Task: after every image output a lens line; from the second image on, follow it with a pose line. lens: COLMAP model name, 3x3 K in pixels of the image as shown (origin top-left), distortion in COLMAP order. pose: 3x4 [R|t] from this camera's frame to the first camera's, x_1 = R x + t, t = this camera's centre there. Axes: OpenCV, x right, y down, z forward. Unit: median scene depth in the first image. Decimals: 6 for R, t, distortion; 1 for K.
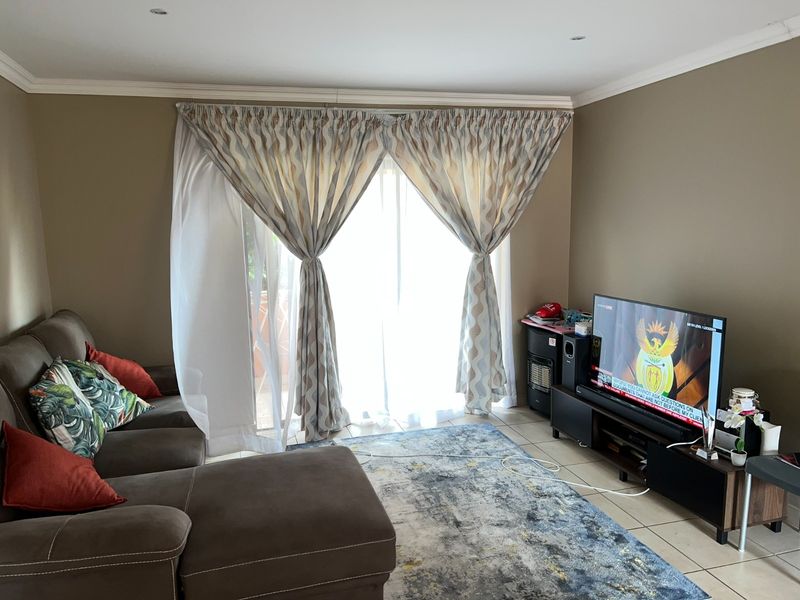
lens RADIAL K [[608.2, 0, 395.7], [0, 608.2, 301.3], [0, 0, 1]] dist [0.053221, -0.064727]
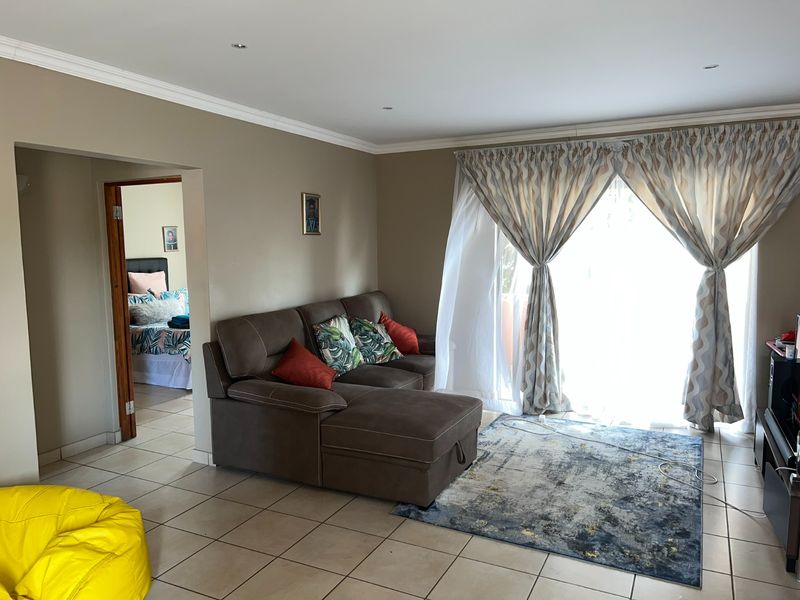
lens RADIAL K [[608.2, 0, 395.7], [0, 608.2, 301.3], [0, 0, 1]] dist [0.053221, -0.064727]
pose [[0.730524, 0.078713, -0.678336, 0.486000], [-0.102180, 0.994751, 0.005389, 0.024906], [0.675199, 0.065376, 0.734733, -0.094214]]
